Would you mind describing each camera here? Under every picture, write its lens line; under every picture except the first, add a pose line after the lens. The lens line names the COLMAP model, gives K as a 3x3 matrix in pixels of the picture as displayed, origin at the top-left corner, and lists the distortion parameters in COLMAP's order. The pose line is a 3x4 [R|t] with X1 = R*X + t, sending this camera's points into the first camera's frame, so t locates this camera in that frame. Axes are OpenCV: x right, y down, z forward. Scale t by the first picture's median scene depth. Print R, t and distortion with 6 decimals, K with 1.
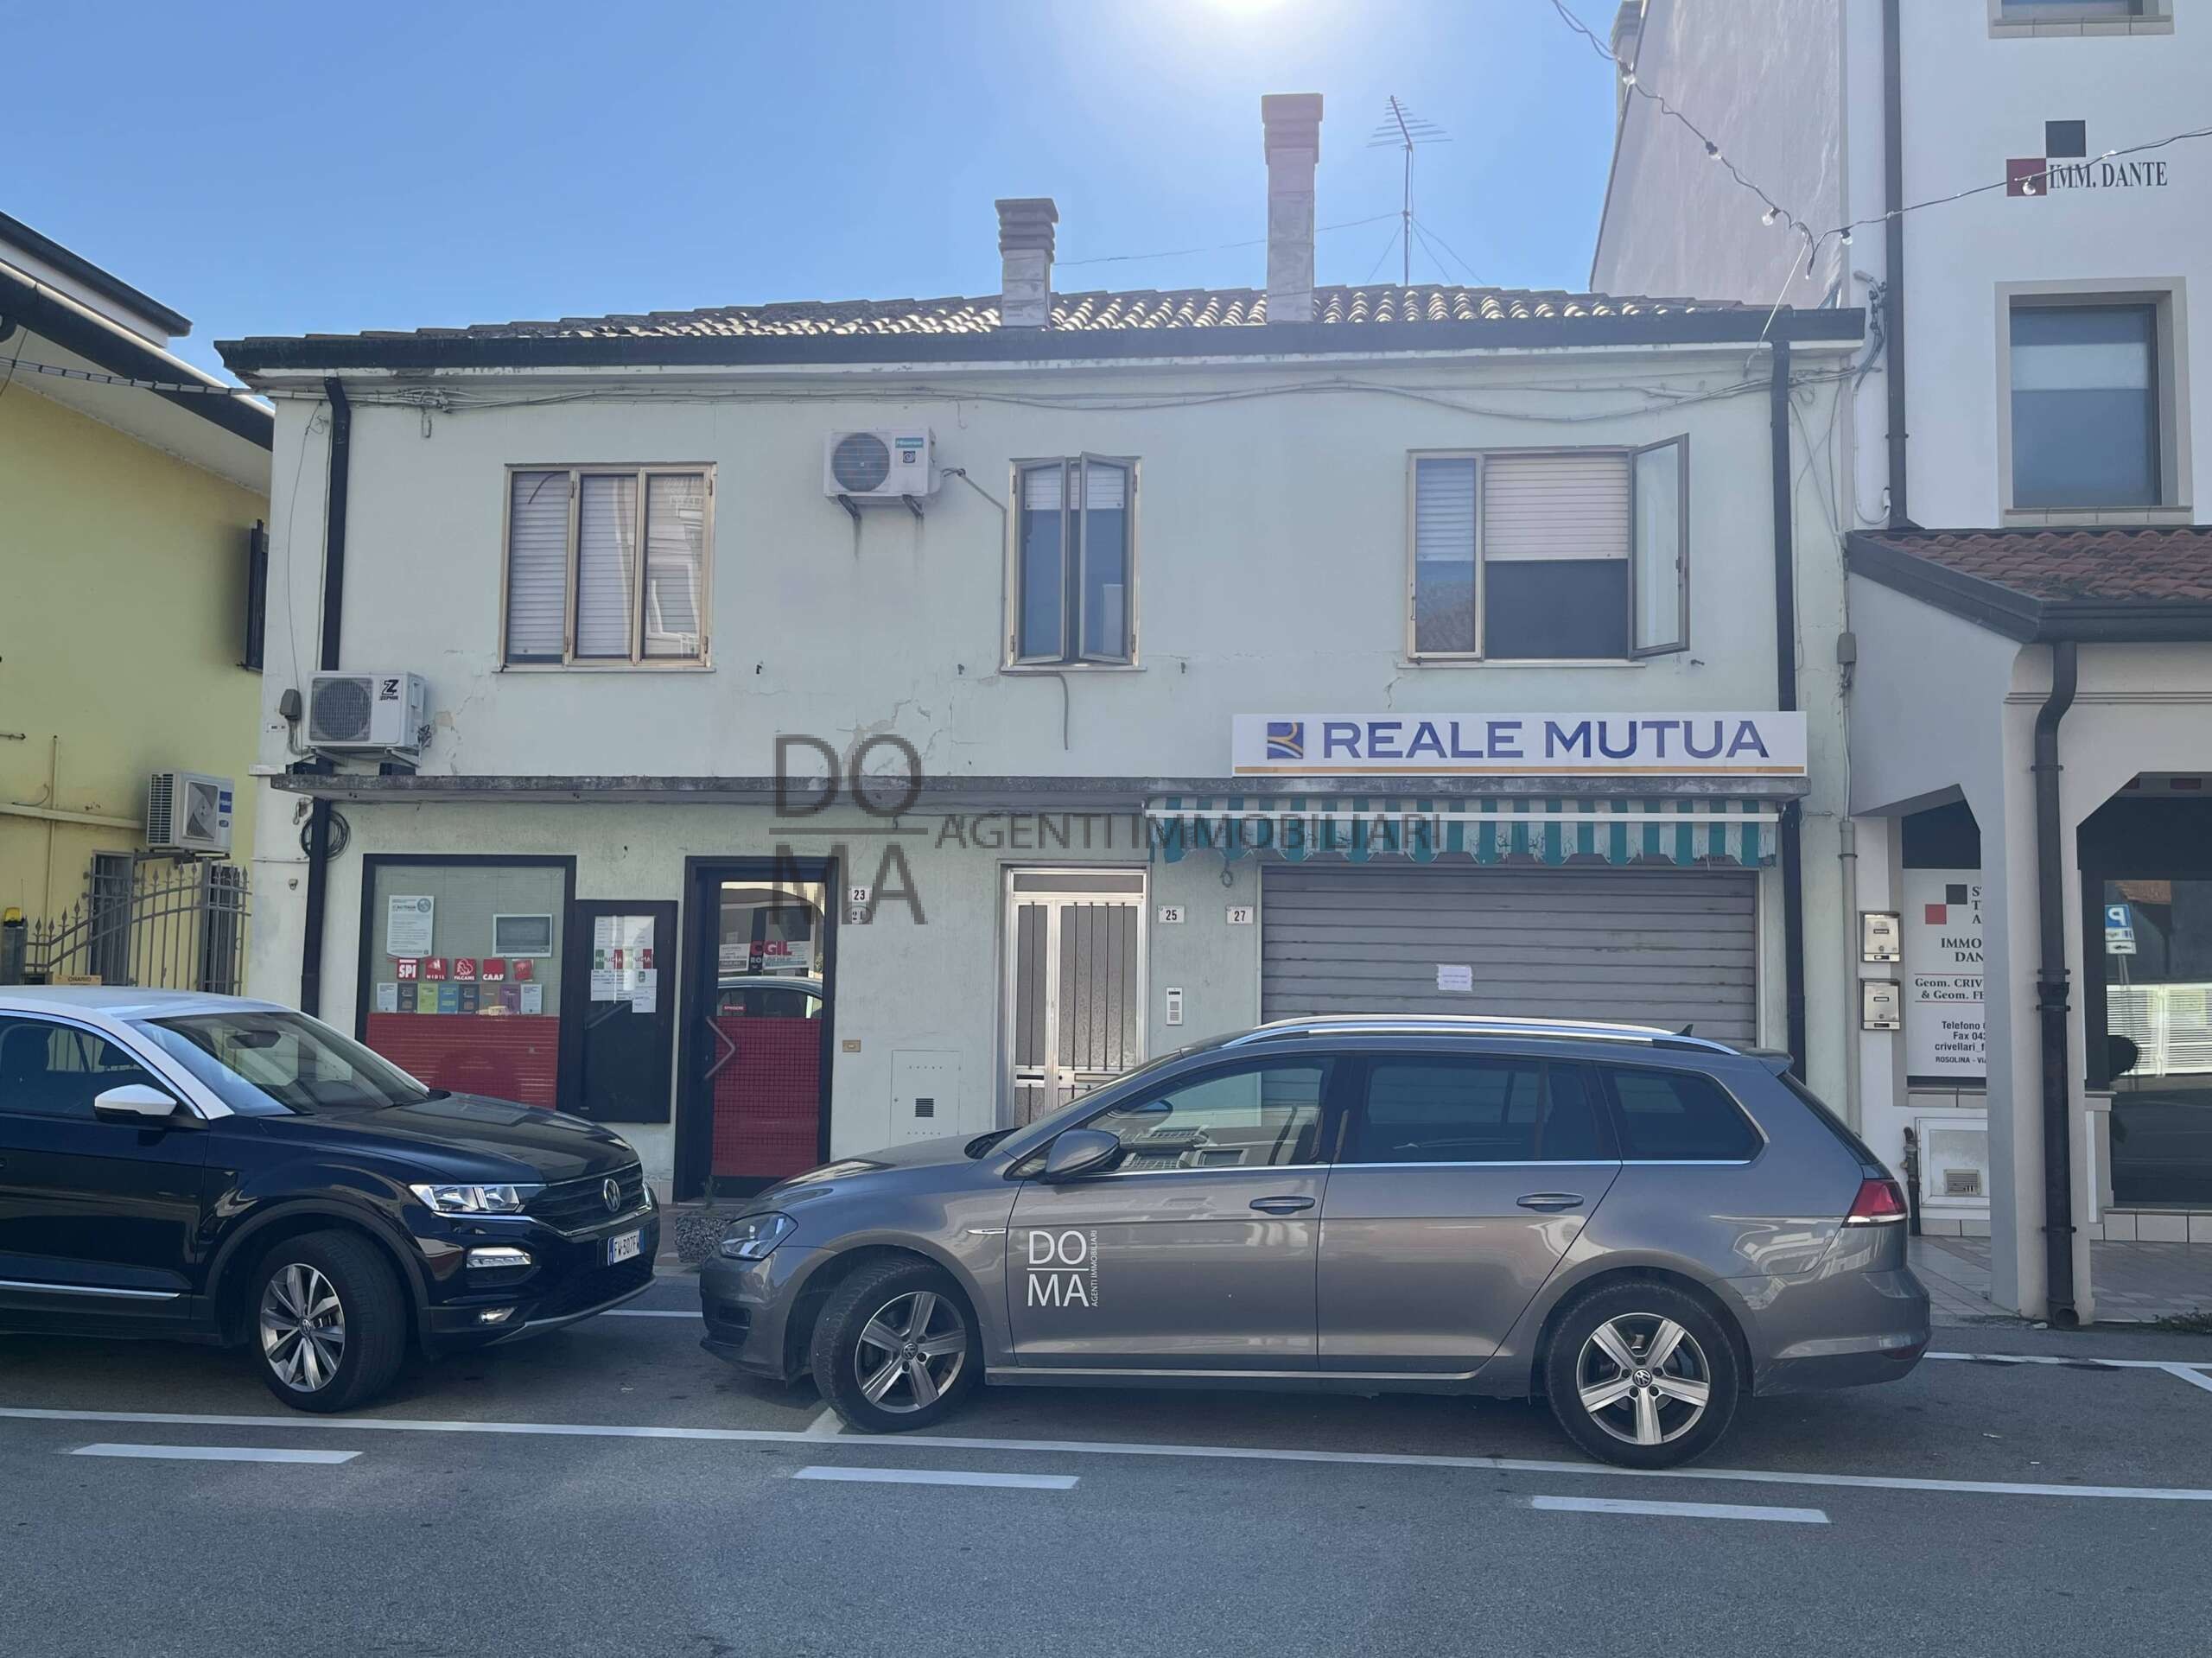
lens RADIAL K [[1850.0, 0, 1117.1], [0, 1850.0, 841.7], [0, 0, 1]] dist [0.041276, -0.030588]
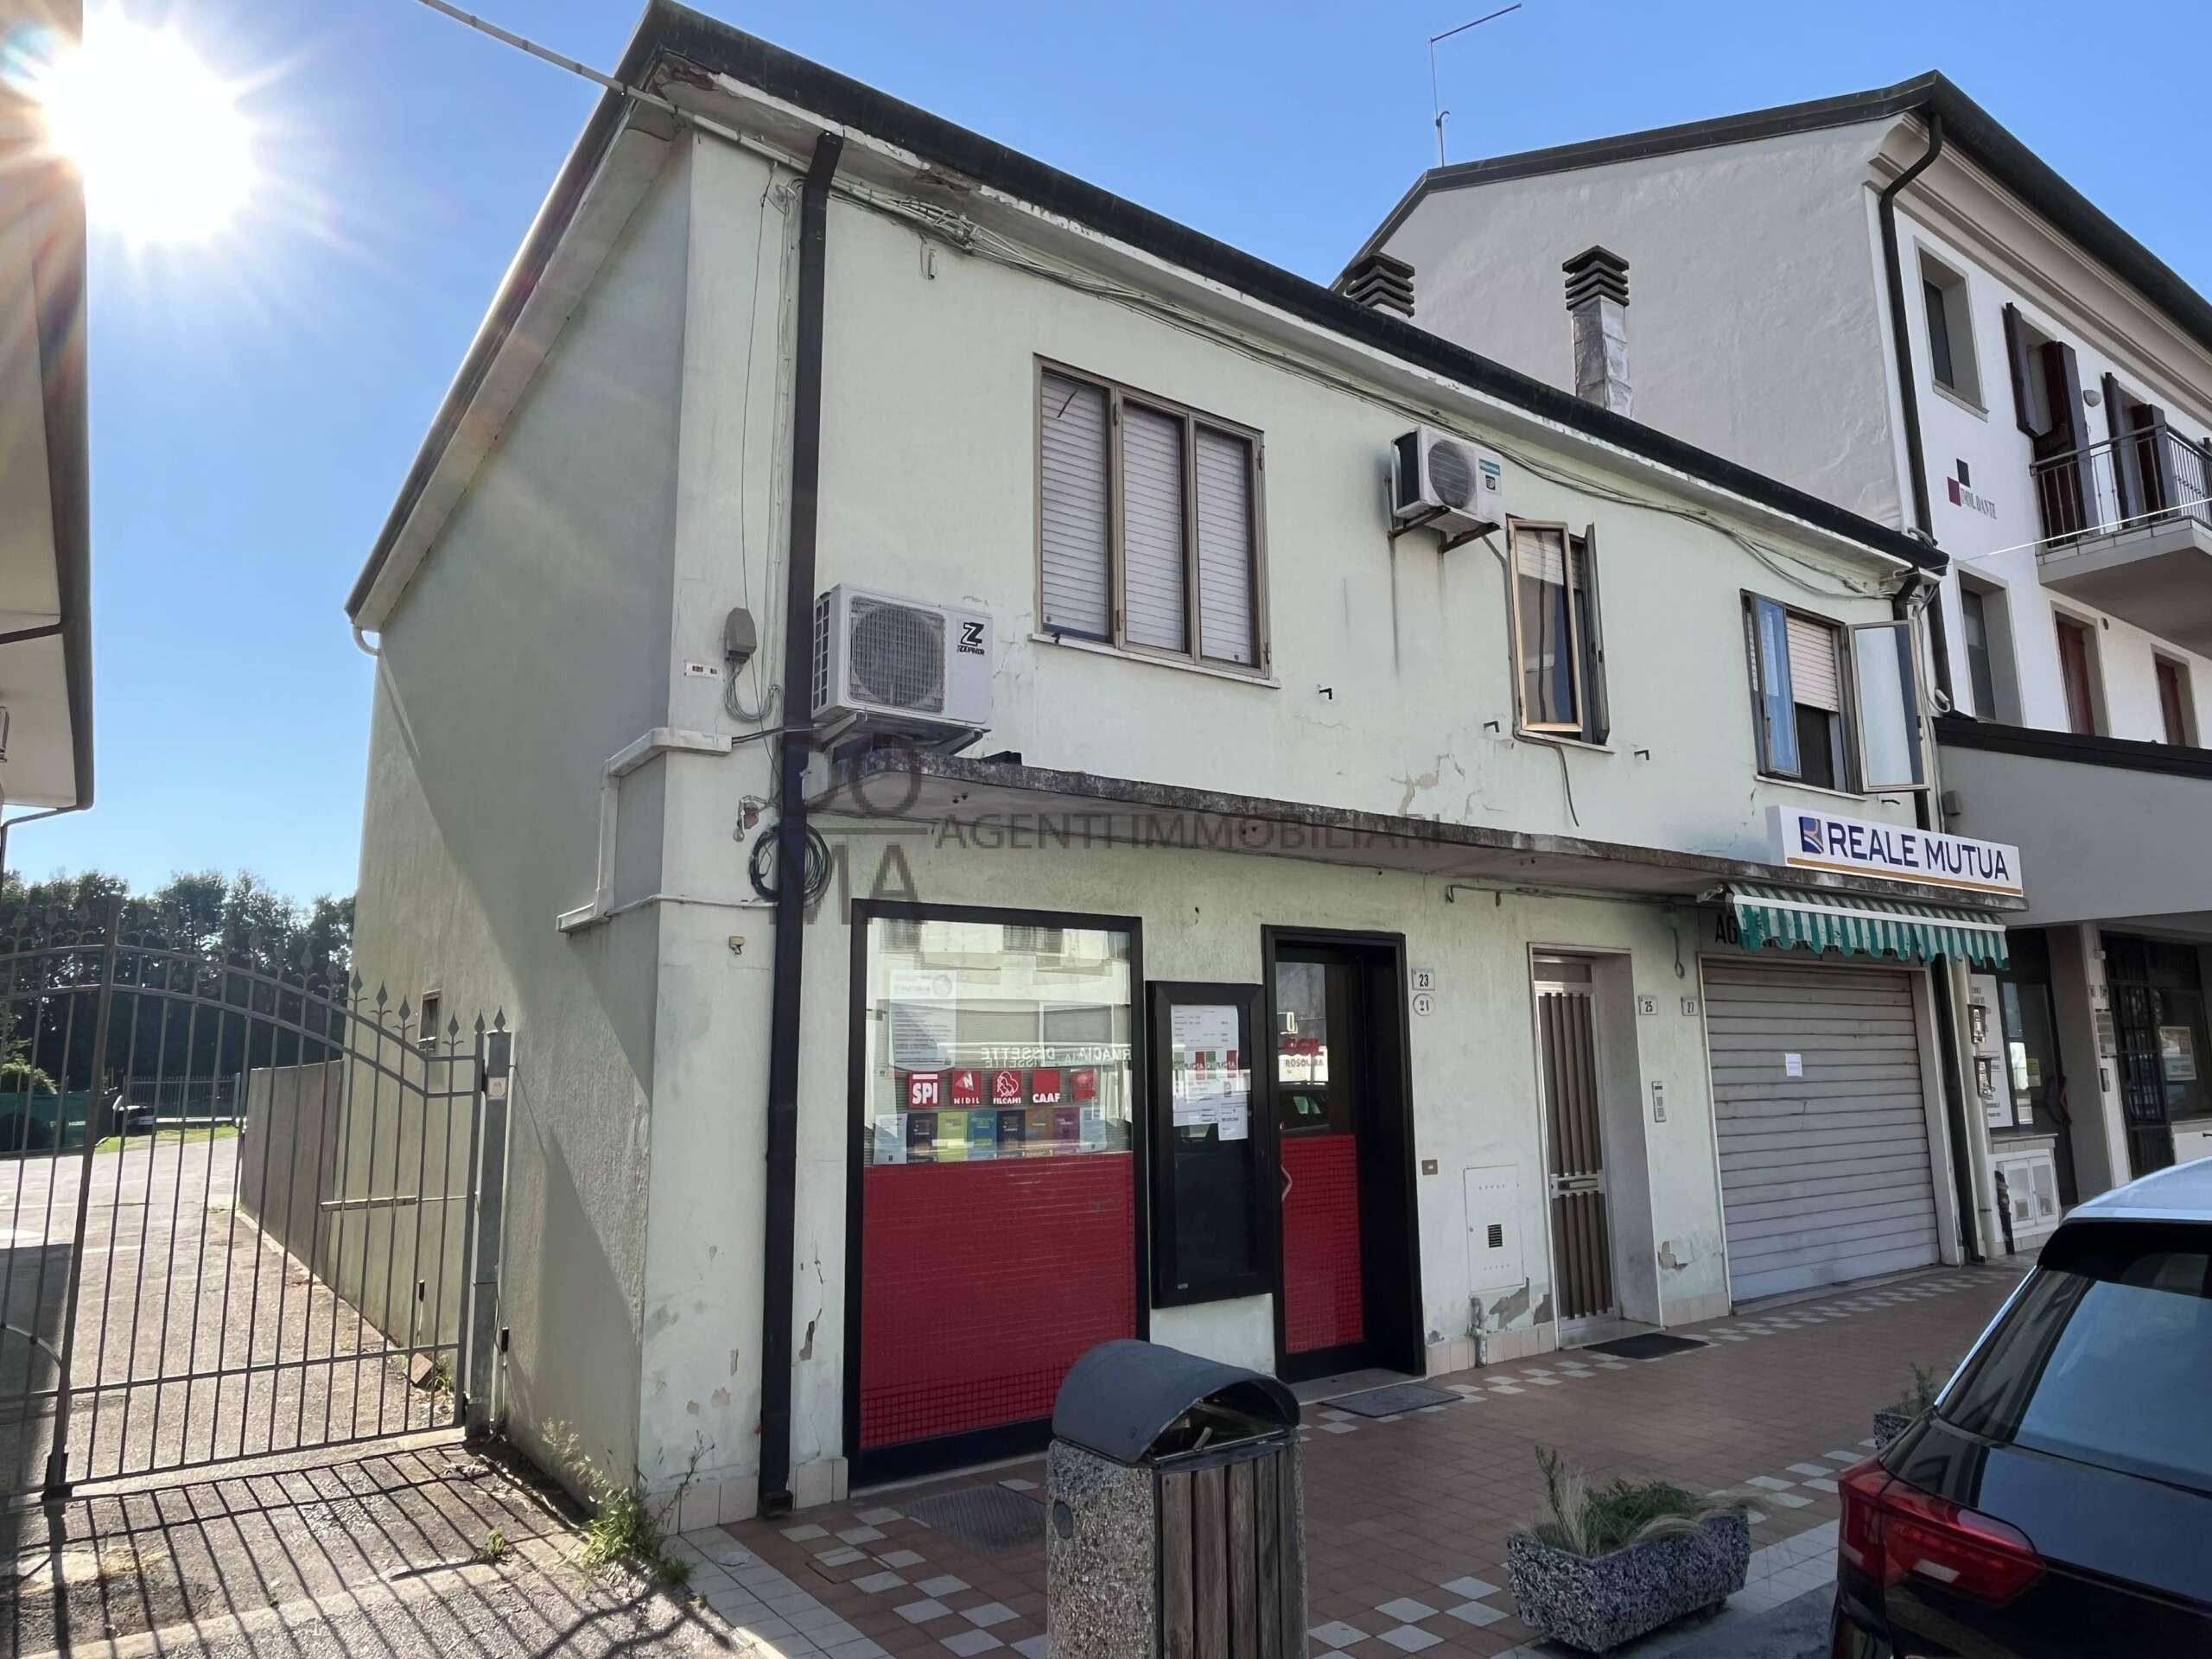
lens RADIAL K [[1380.4, 0, 1099.8], [0, 1380.4, 830.2], [0, 0, 1]] dist [0.003774, -0.012068]
pose [[0.751564, 0.086953, 0.653904, -0.660947], [-0.023684, 0.994192, -0.104982, 0.030530], [-0.659234, 0.063413, 0.749259, 0.632361]]
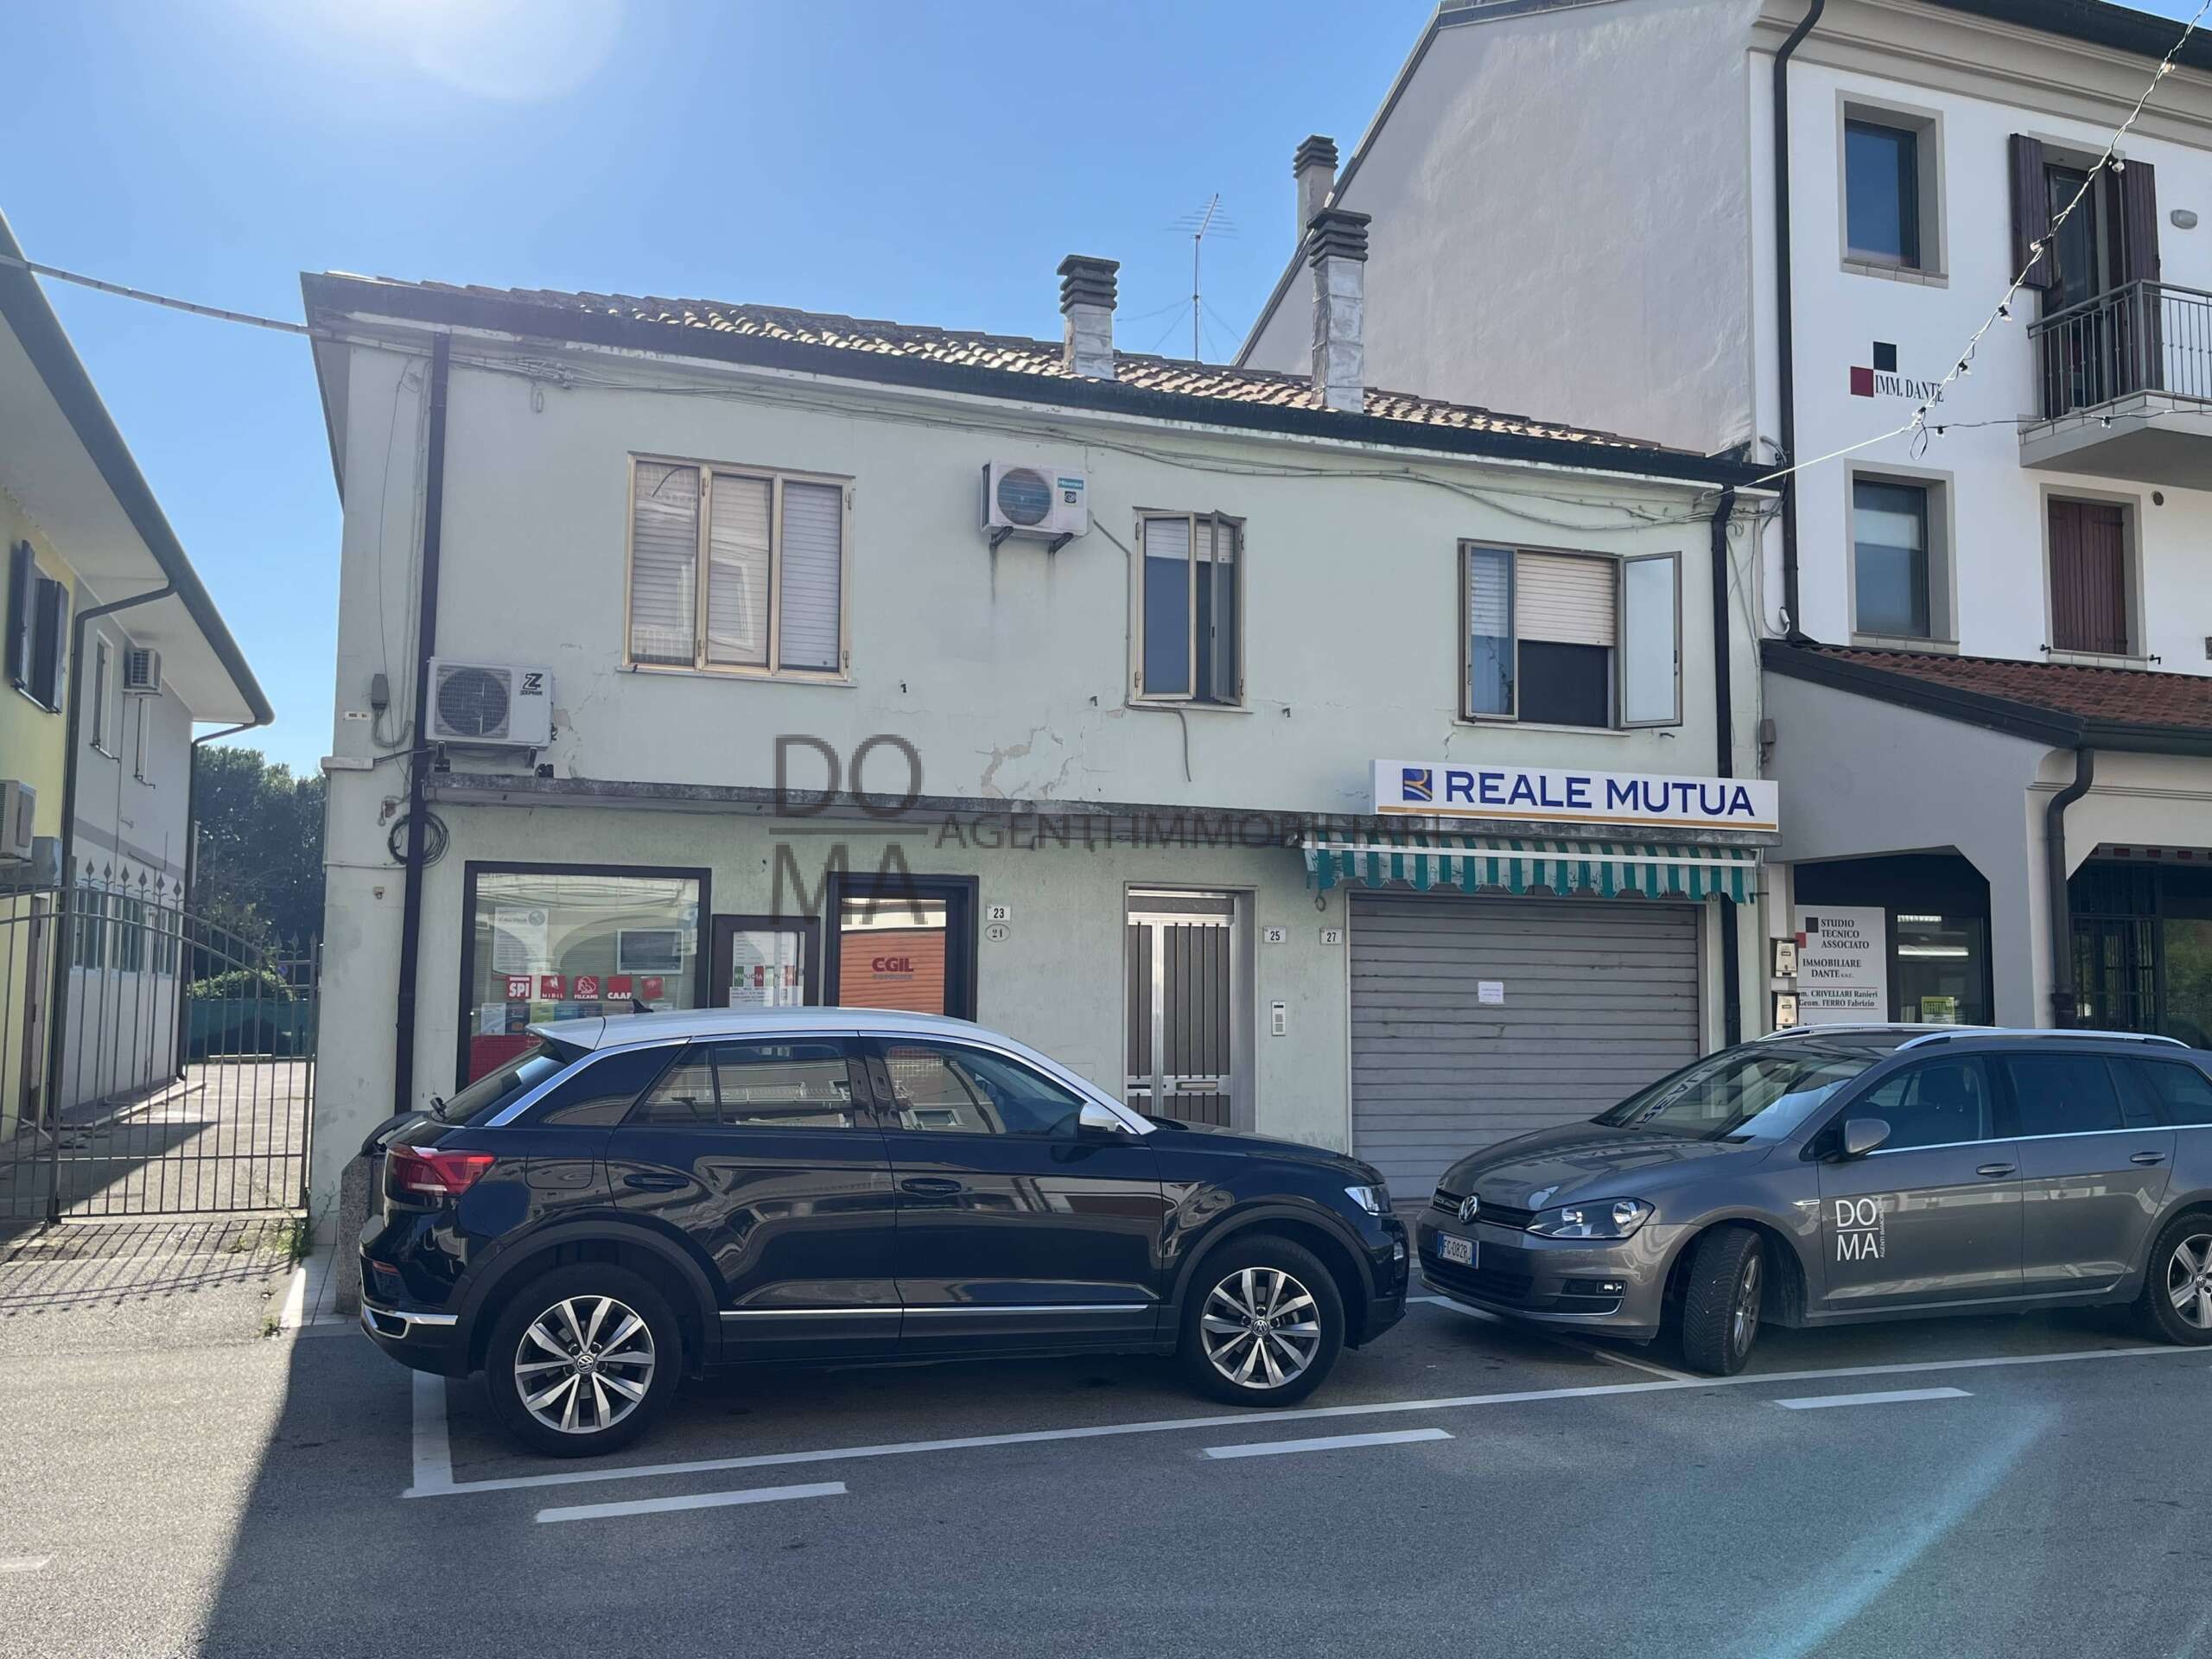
lens RADIAL K [[1850.1, 0, 1112.9], [0, 1850.1, 833.8], [0, 0, 1]] dist [0.041276, -0.030588]
pose [[0.899294, 0.031892, 0.436179, -0.535011], [-0.027519, 0.999488, -0.016341, -0.000508], [-0.436477, 0.002692, 0.899711, 0.046983]]
